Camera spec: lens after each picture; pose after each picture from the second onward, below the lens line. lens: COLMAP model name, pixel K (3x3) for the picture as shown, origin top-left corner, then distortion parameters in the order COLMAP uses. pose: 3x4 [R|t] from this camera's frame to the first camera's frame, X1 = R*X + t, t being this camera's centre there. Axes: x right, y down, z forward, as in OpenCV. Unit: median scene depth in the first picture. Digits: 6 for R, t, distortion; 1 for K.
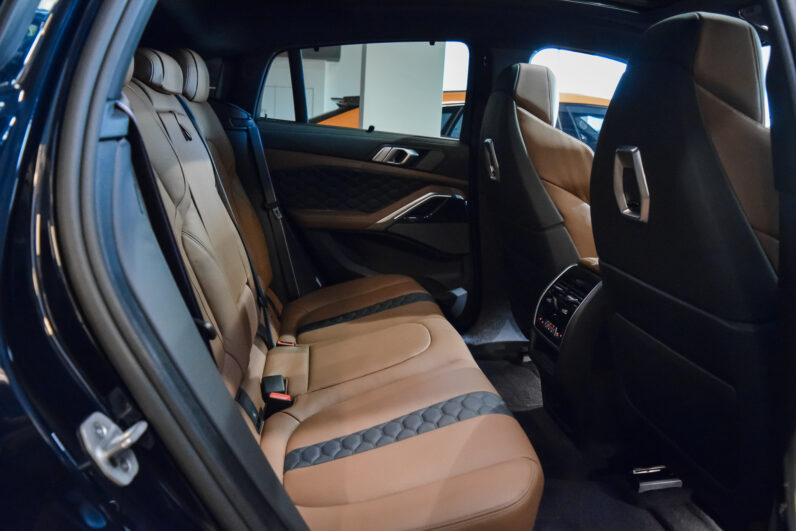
lens RADIAL K [[622.5, 0, 394.5], [0, 622.5, 263.7], [0, 0, 1]] dist [-0.103203, 0.045694]
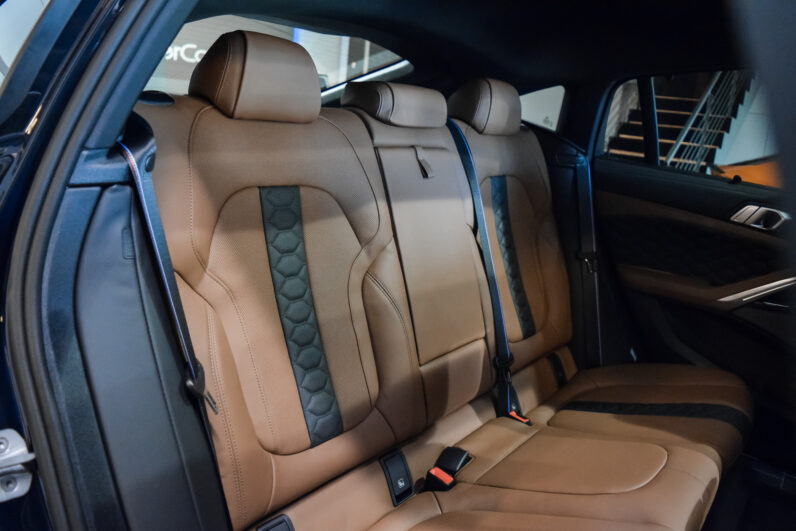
lens RADIAL K [[622.5, 0, 394.5], [0, 622.5, 263.7], [0, 0, 1]] dist [-0.103203, 0.045694]
pose [[0.710978, 0.176855, -0.680612, 0.190772], [-0.198927, 0.978907, 0.046564, -0.066053], [0.674491, 0.102286, 0.731163, 0.176017]]
